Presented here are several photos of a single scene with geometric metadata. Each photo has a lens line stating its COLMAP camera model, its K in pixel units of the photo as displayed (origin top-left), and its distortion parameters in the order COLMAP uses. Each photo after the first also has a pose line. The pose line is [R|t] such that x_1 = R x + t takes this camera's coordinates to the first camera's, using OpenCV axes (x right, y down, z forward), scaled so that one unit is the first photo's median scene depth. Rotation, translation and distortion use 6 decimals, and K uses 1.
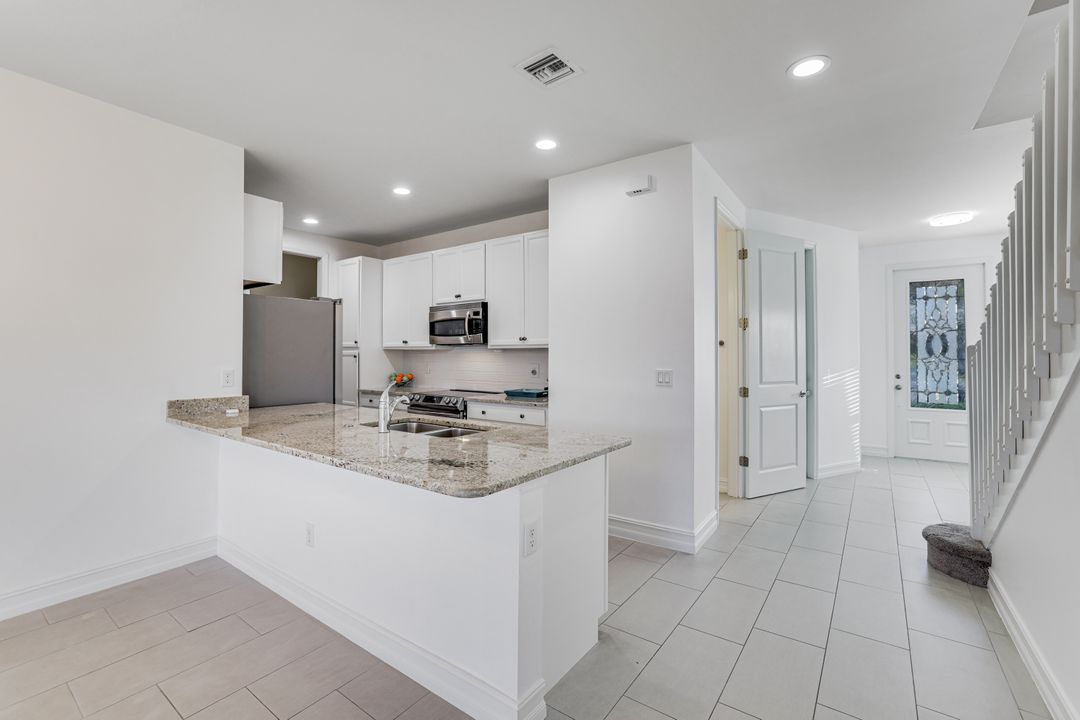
lens RADIAL K [[474.5, 0, 539.3], [0, 474.5, 350.9], [0, 0, 1]] dist [-0.012599, 0.000129]
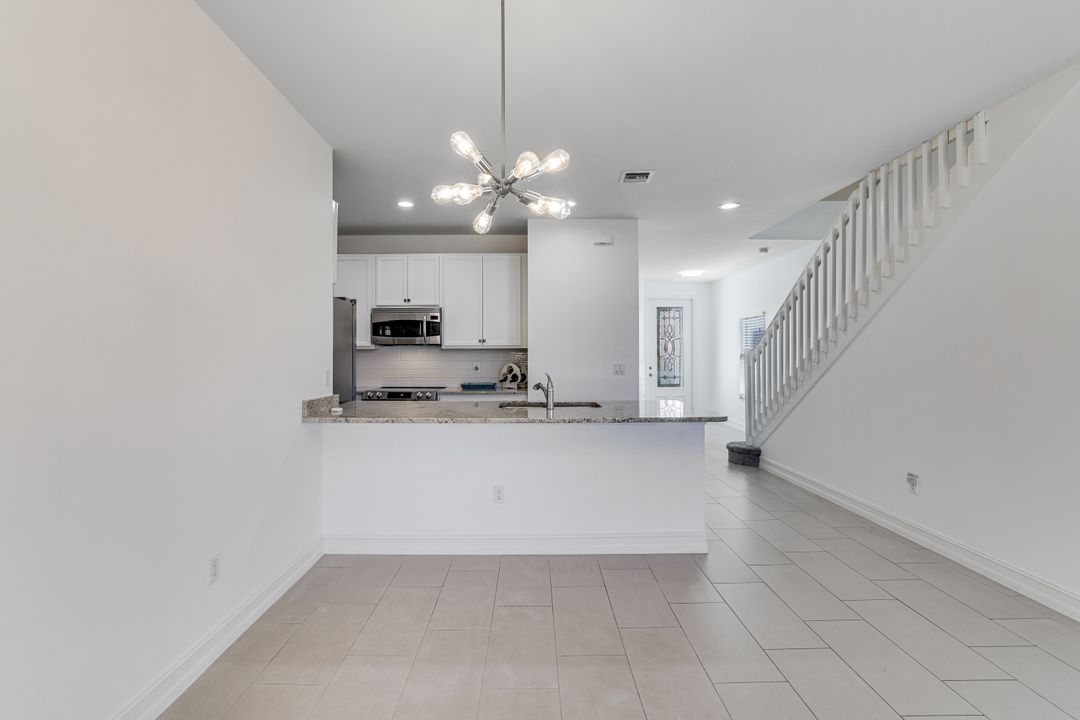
lens RADIAL K [[474.5, 0, 539.3], [0, 474.5, 350.9], [0, 0, 1]] dist [-0.012599, 0.000129]
pose [[0.804235, 0.001230, 0.594310, -0.606688], [-0.001298, 0.999999, -0.000314, 0.000577], [-0.594310, -0.000519, 0.804236, -0.054660]]
